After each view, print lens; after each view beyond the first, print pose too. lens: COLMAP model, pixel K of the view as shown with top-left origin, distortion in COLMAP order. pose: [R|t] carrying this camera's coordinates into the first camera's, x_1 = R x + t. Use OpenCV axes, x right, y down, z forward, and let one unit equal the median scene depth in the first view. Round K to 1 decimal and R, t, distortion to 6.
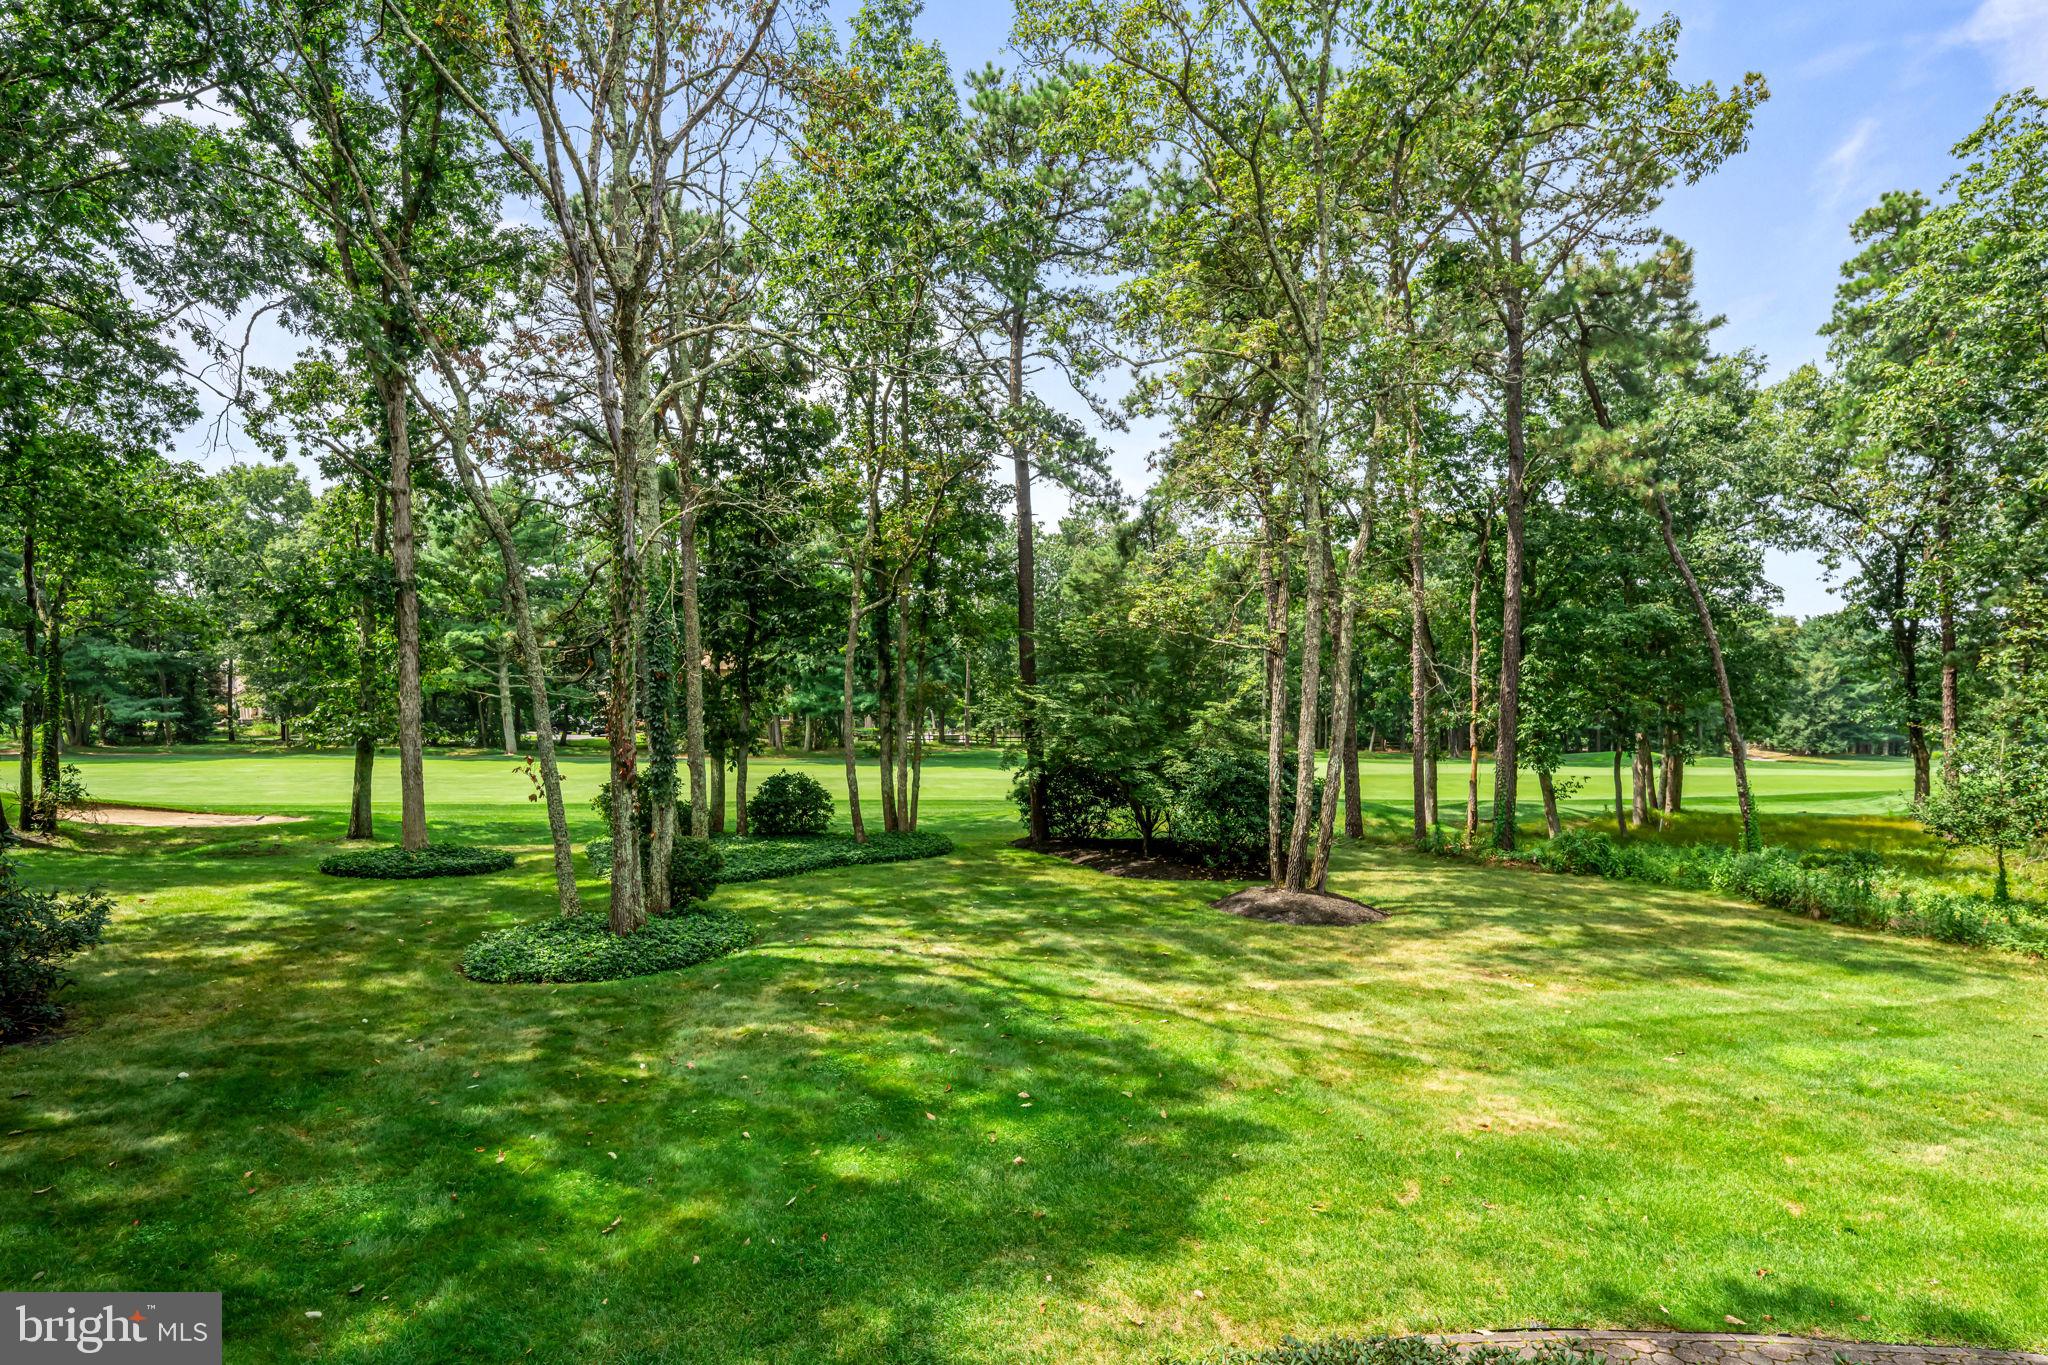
lens RADIAL K [[1038.2, 0, 1025.9], [0, 1038.2, 782.5], [0, 0, 1]] dist [-0.000016, 0.001356]
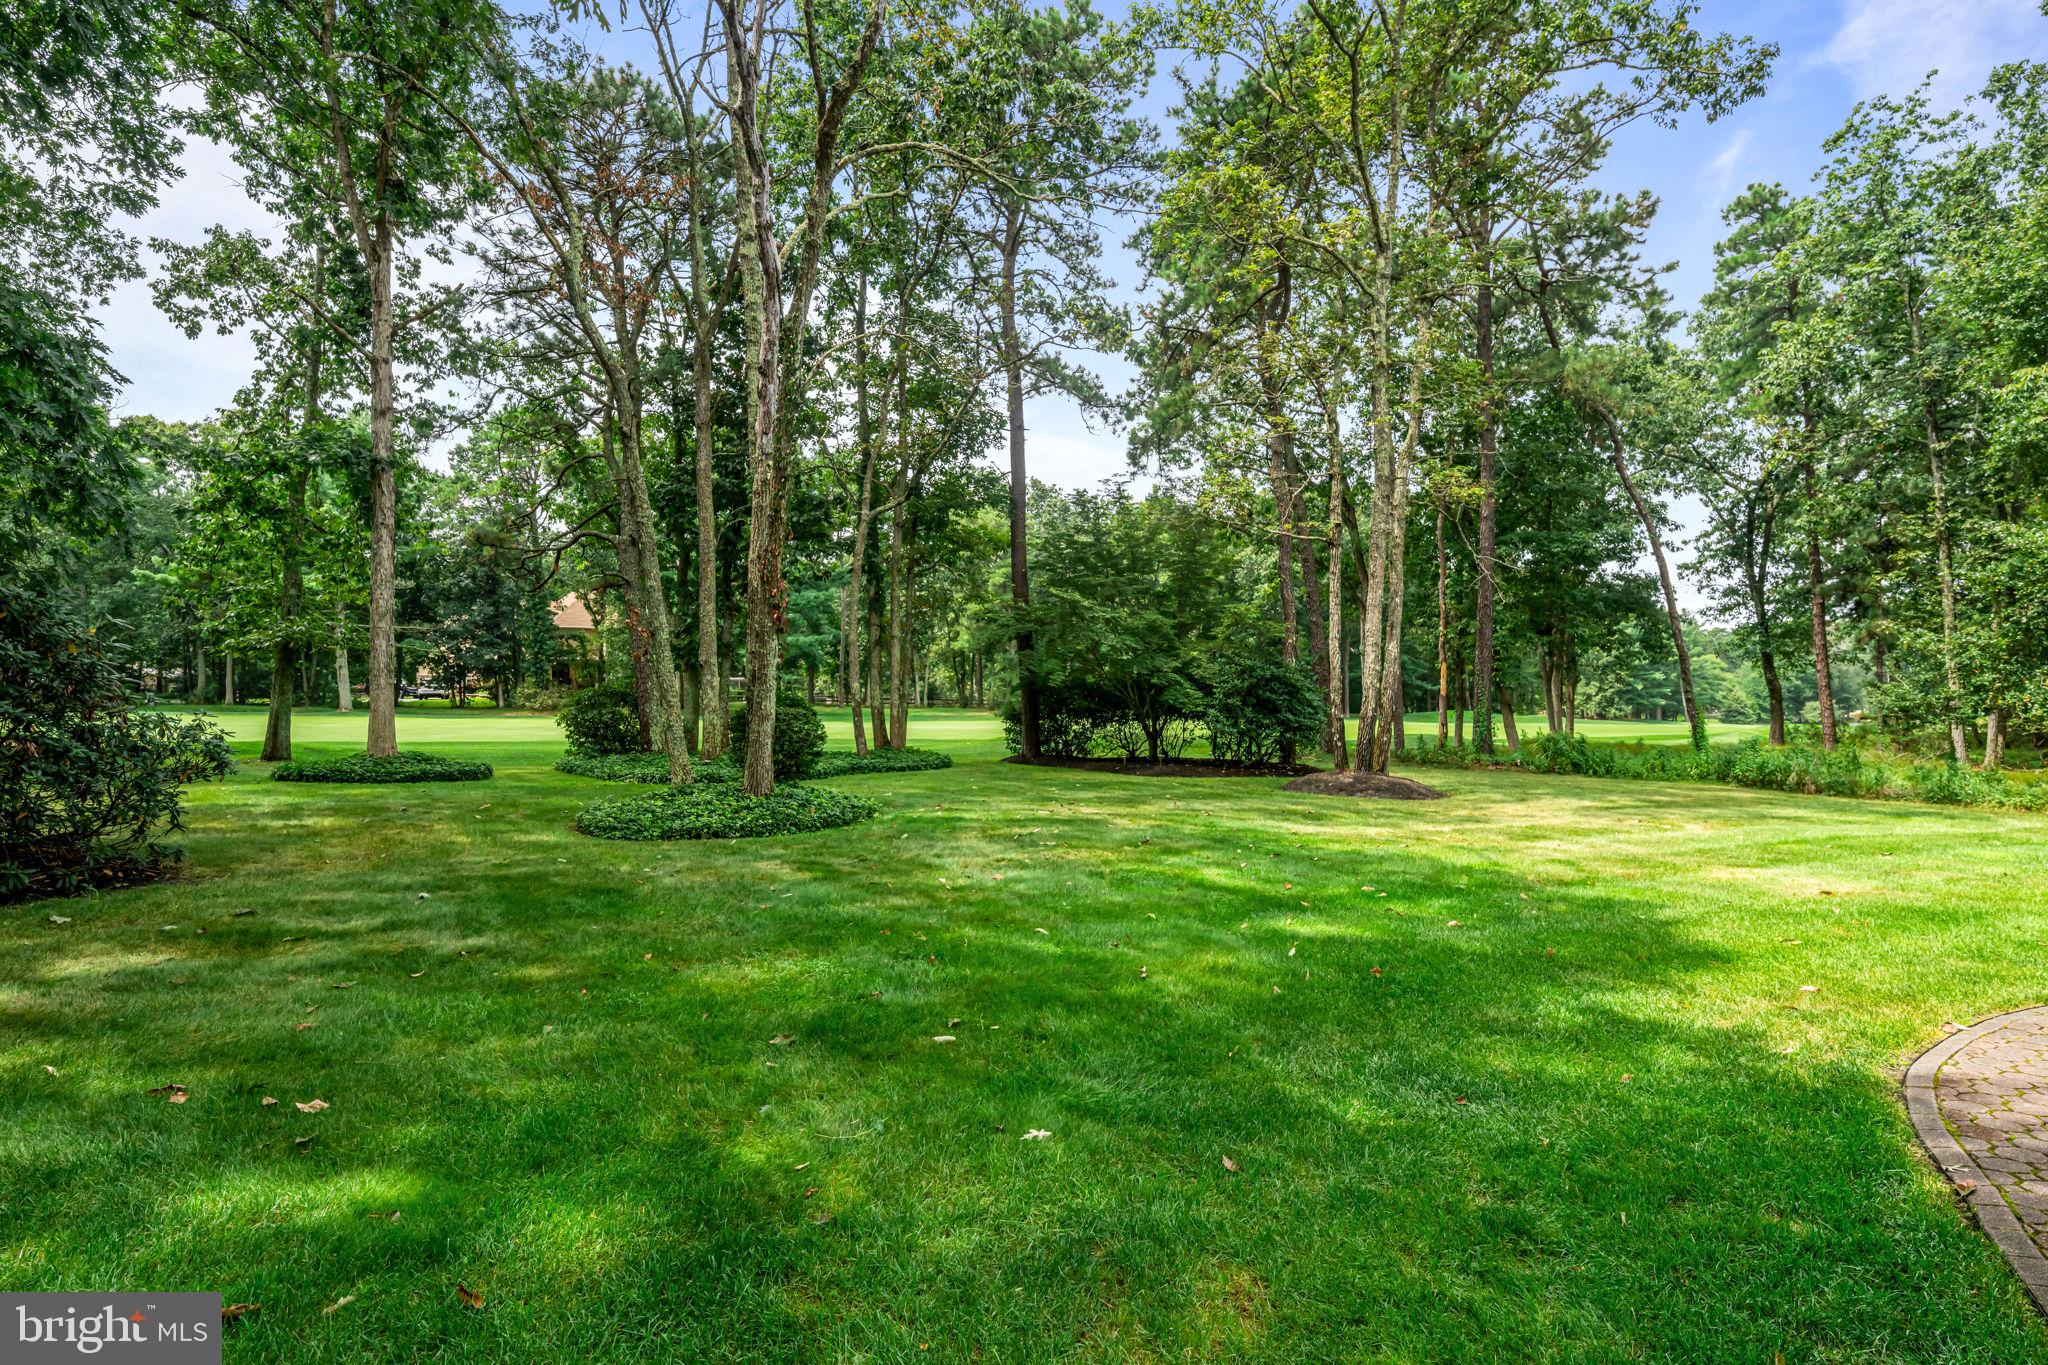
lens RADIAL K [[1040.4, 0, 1024.0], [0, 1040.4, 682.5], [0, 0, 1]] dist [0.002405, 0.000208]
pose [[0.988822, 0.000672, 0.149096, -0.135417], [0.009648, 0.997606, -0.068483, 0.051334], [-0.148785, 0.069156, 0.986448, 0.025480]]
